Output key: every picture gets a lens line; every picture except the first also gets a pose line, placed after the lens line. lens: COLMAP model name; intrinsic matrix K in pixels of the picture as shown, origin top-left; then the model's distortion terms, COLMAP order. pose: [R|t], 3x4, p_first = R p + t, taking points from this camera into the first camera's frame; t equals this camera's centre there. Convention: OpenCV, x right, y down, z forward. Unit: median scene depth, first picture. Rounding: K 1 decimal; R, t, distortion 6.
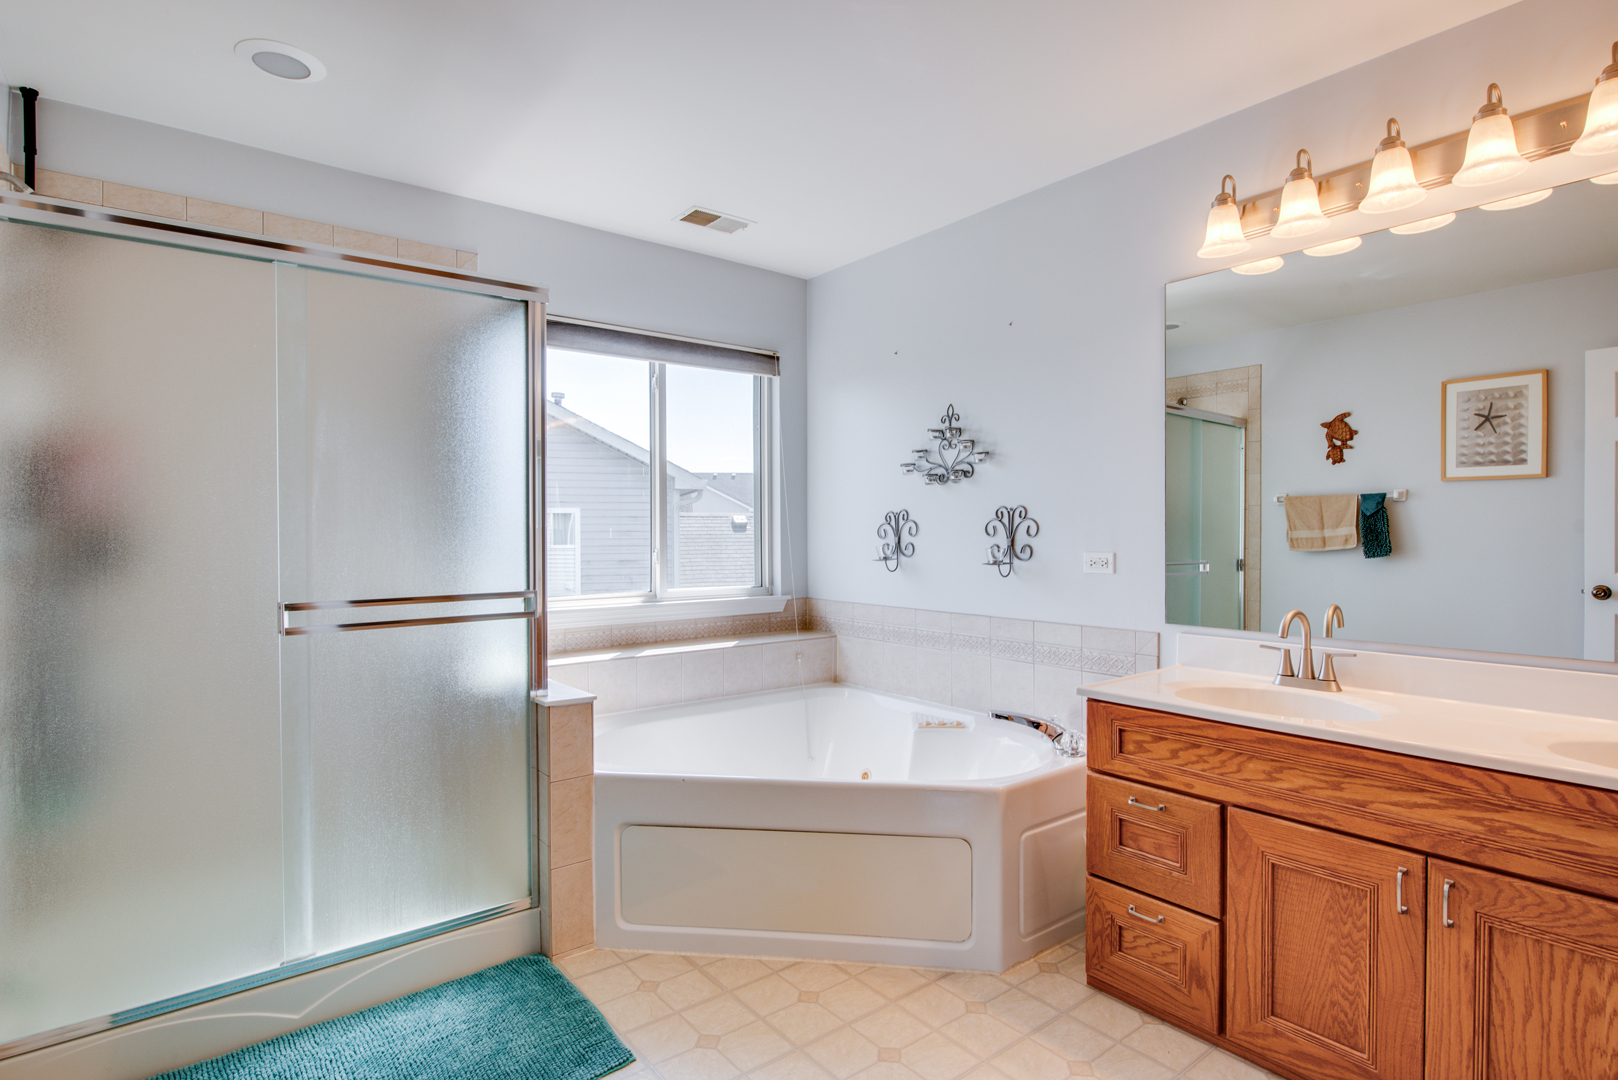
lens RADIAL K [[803.2, 0, 818.4], [0, 803.2, 537.5], [0, 0, 1]] dist [-0.014733, -0.002090]
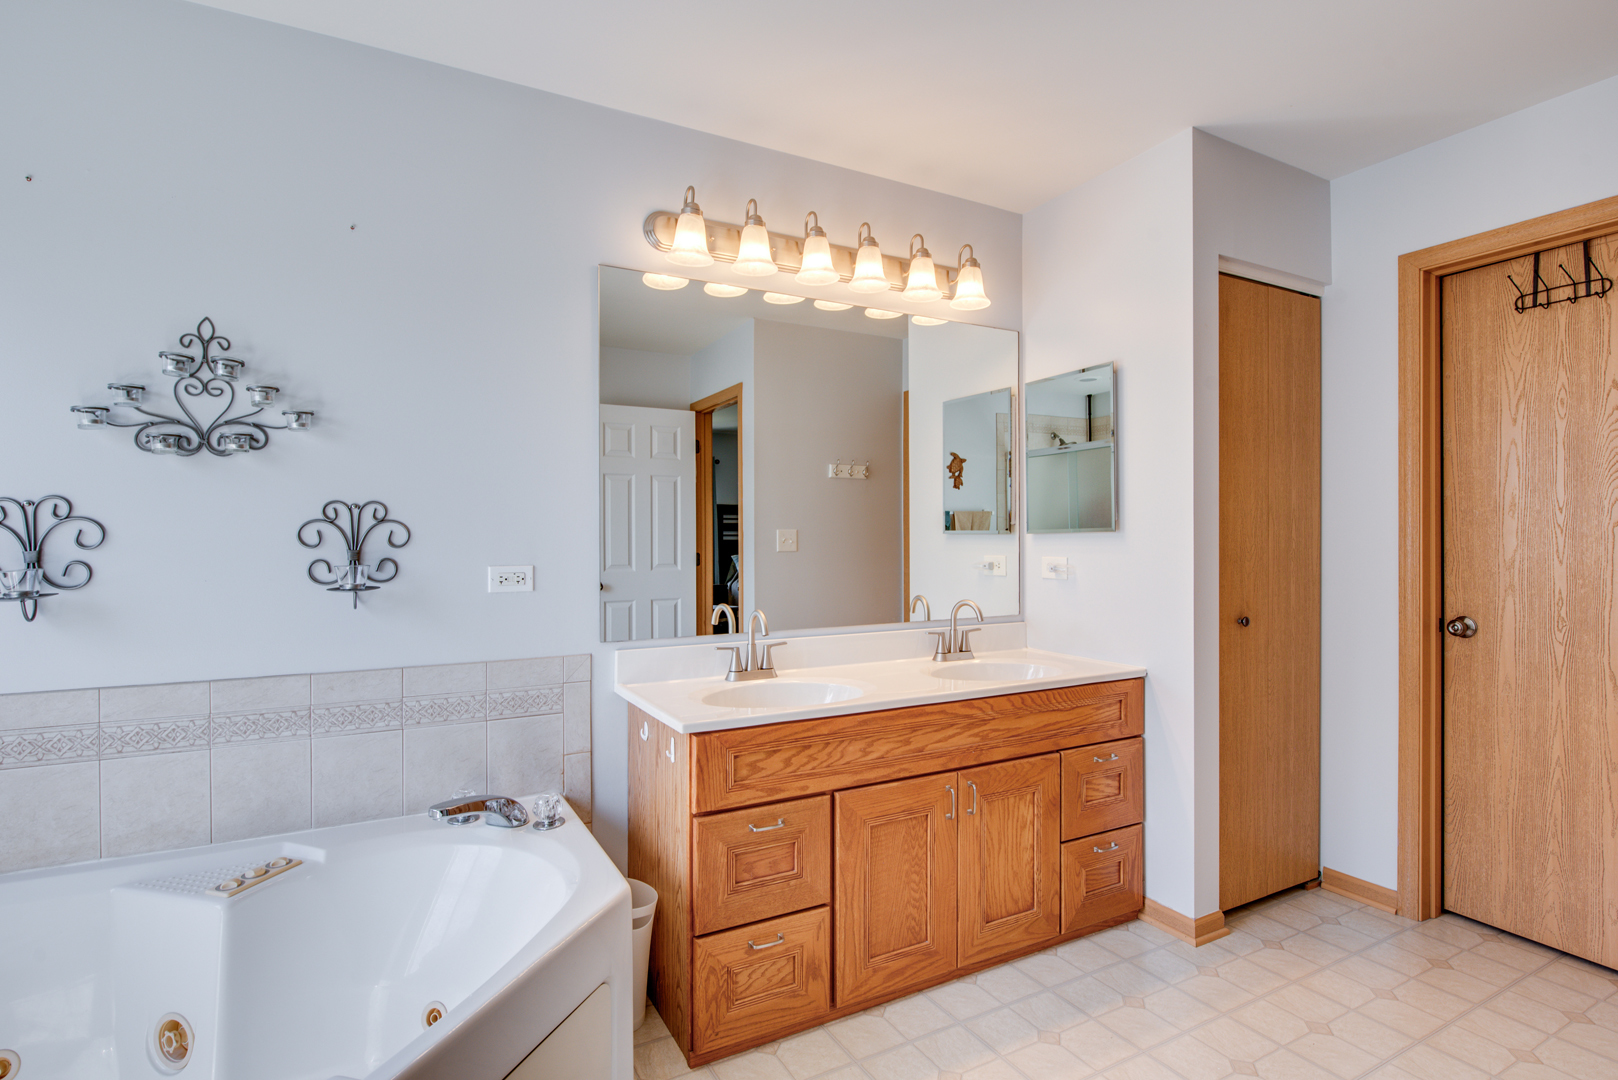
lens RADIAL K [[803.2, 0, 815.6], [0, 803.2, 539.7], [0, 0, 1]] dist [-0.014733, -0.002090]
pose [[0.169625, 0.004695, 0.985497, -0.514514], [0.008433, 0.999945, -0.006215, -0.000032], [-0.985473, 0.009365, 0.169576, 0.765771]]
